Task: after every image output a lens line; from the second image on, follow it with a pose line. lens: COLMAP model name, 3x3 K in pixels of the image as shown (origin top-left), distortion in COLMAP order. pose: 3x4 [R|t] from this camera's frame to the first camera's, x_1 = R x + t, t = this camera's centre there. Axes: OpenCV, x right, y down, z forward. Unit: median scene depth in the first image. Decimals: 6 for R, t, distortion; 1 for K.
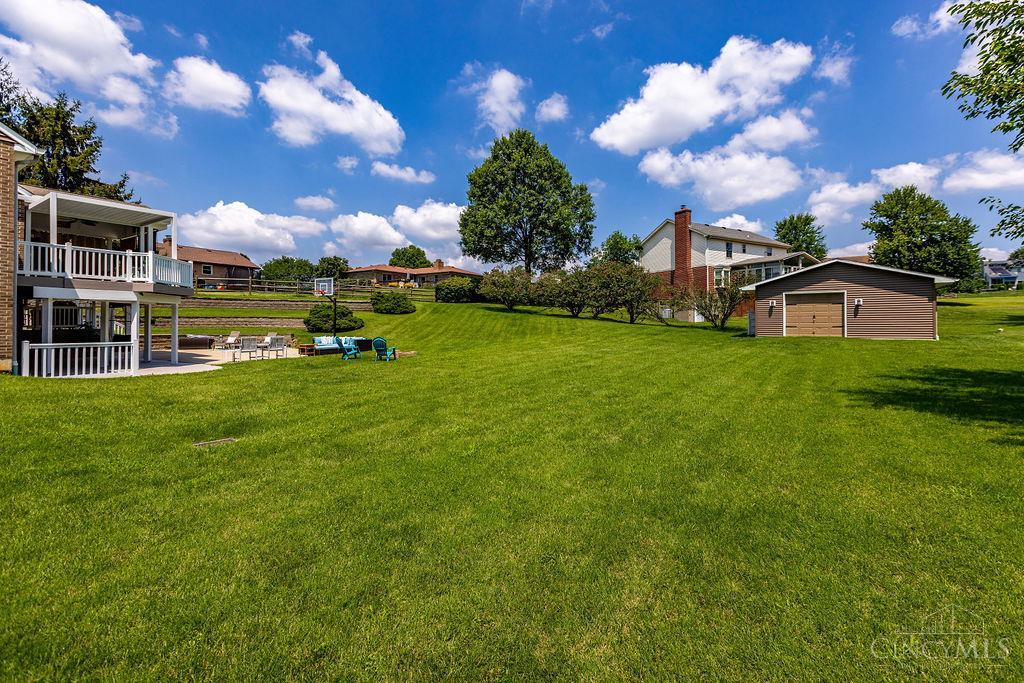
lens RADIAL K [[451.6, 0, 515.9], [0, 451.6, 318.3], [0, 0, 1]] dist [-0.001380, -0.000300]
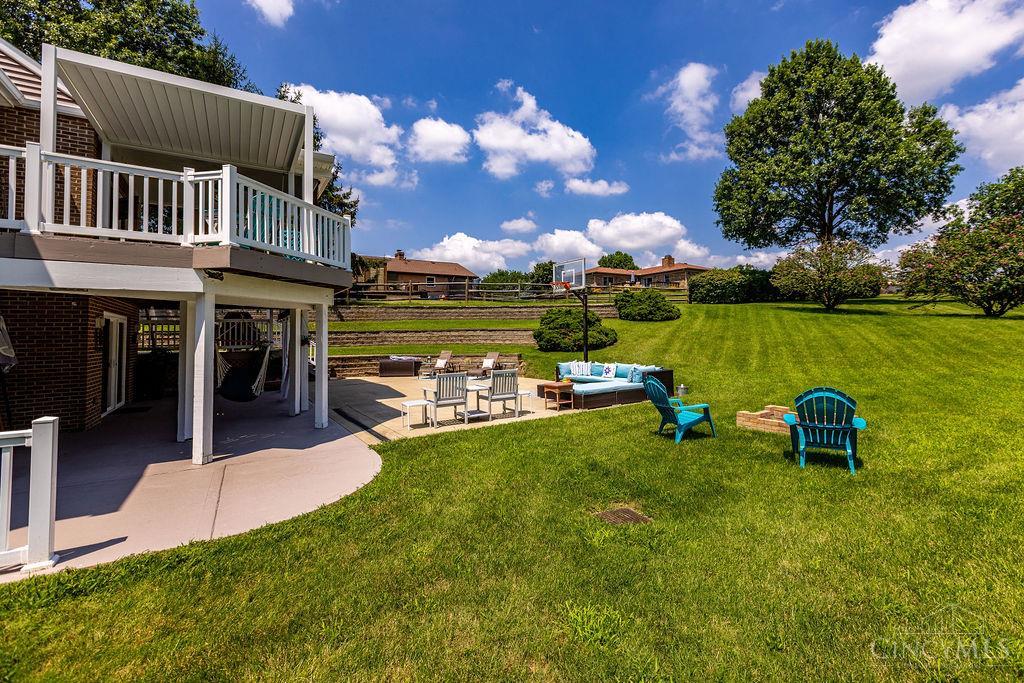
lens RADIAL K [[451.6, 0, 515.9], [0, 451.6, 318.3], [0, 0, 1]] dist [-0.001380, -0.000300]
pose [[0.908111, -0.030668, -0.417604, -0.189968], [0.021003, 0.999395, -0.027720, 0.000408], [0.418202, 0.016402, 0.908206, 0.337910]]
